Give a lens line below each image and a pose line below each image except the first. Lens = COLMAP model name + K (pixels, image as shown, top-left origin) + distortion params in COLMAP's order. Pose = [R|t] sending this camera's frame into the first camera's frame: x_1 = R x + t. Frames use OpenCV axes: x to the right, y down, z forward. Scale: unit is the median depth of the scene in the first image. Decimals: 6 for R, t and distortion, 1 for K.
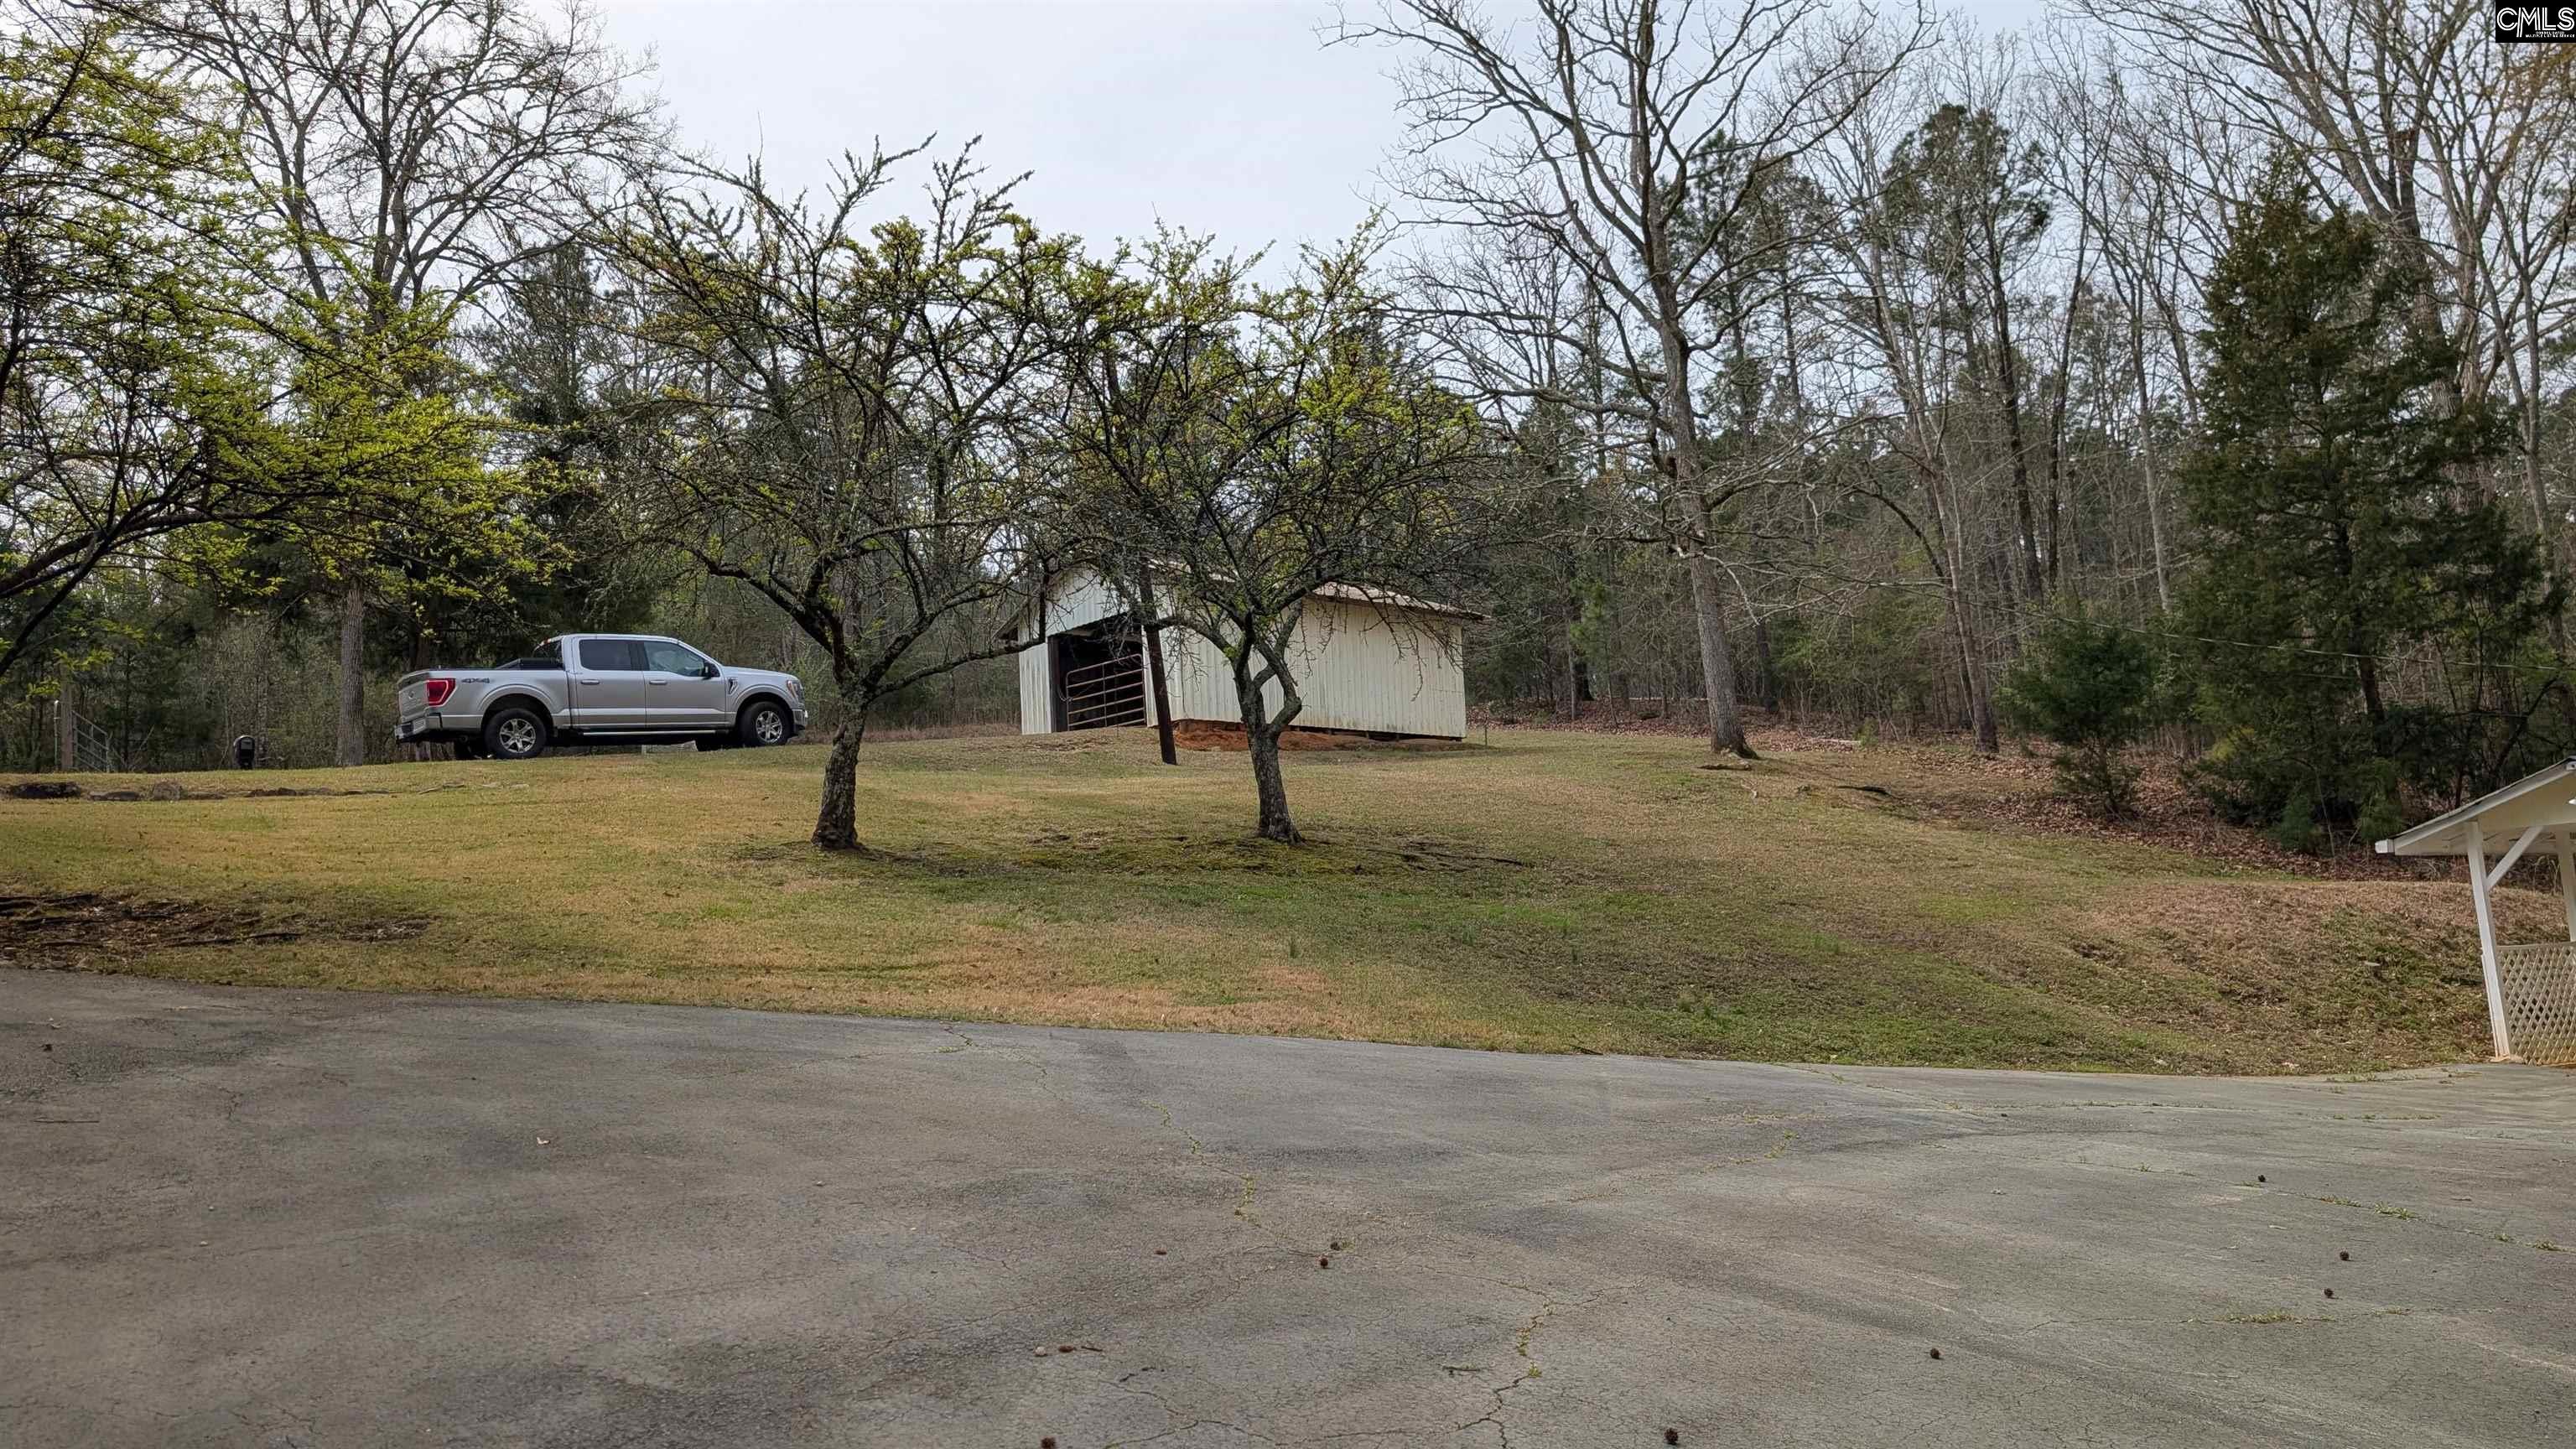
lens RADIAL K [[1884.7, 0, 1287.4], [0, 1884.7, 726.1], [0, 0, 1]] dist [0.036357, -0.037258]
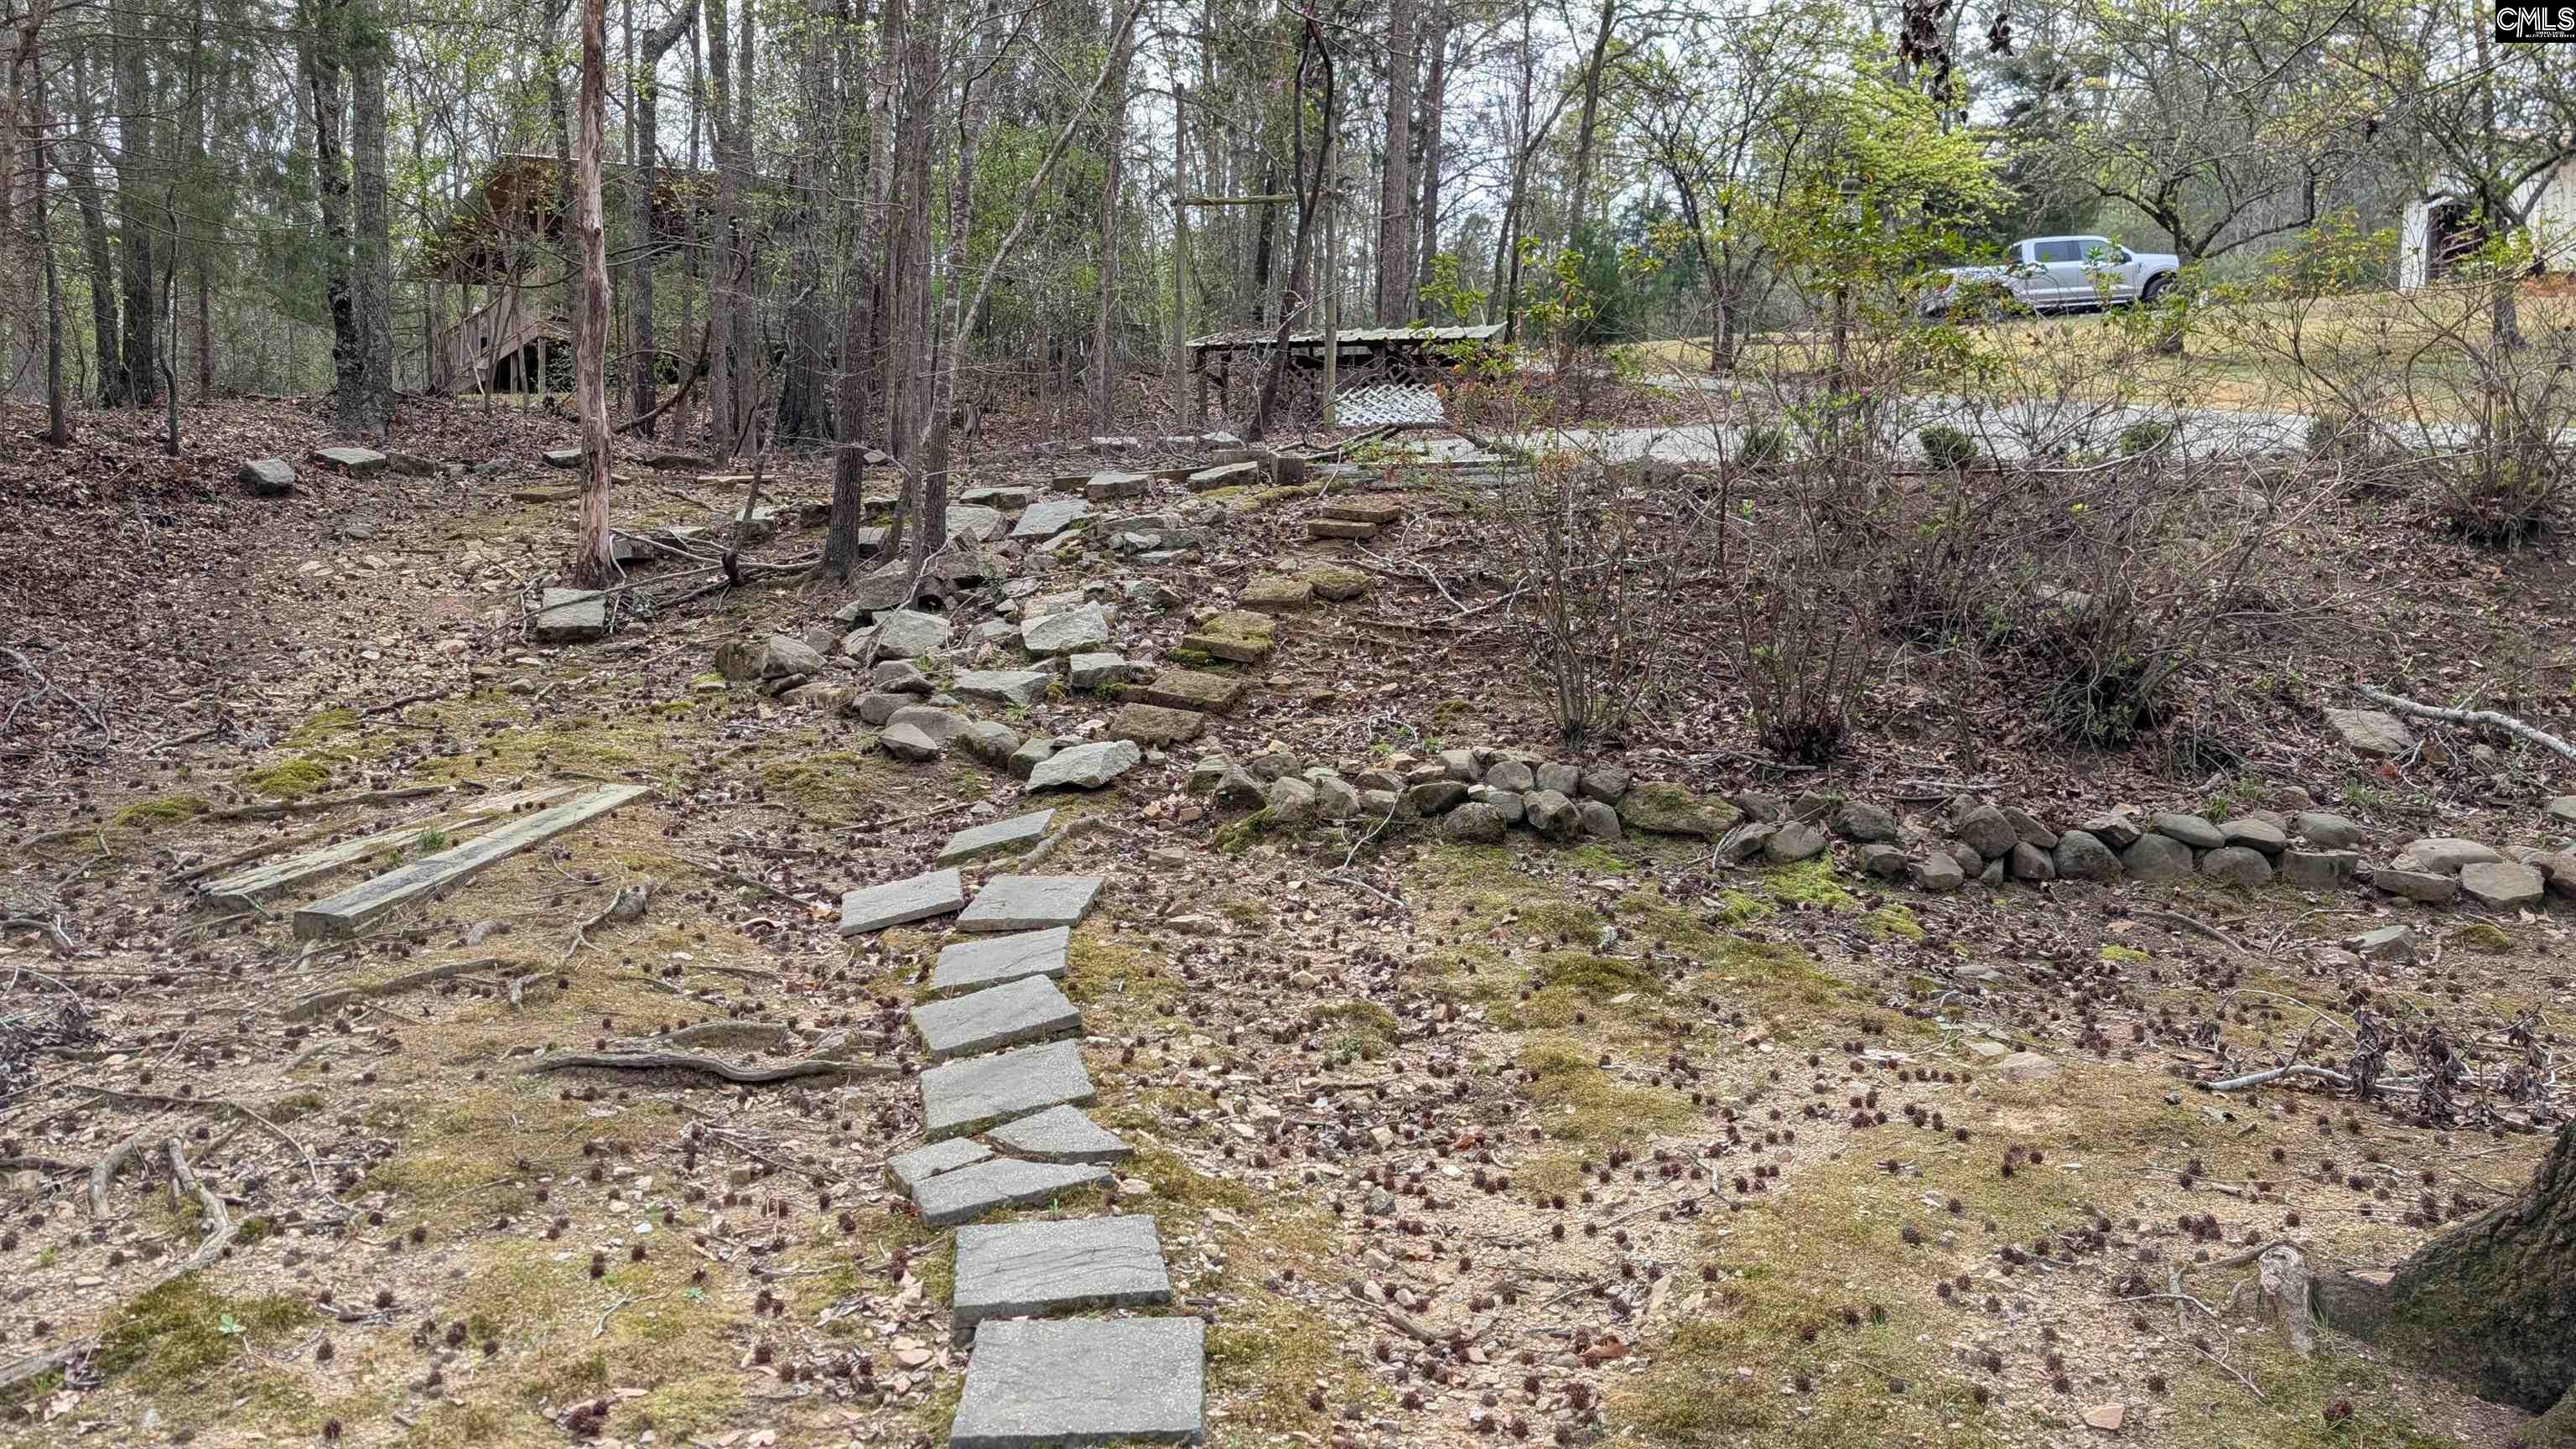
lens RADIAL K [[1884.7, 0, 1287.1], [0, 1884.7, 723.8], [0, 0, 1]] dist [0.036357, -0.037258]
pose [[0.739760, 0.093450, -0.666350, 0.220648], [0.040051, 0.982438, 0.182242, 0.030702], [0.671678, -0.161503, 0.723025, -0.532662]]
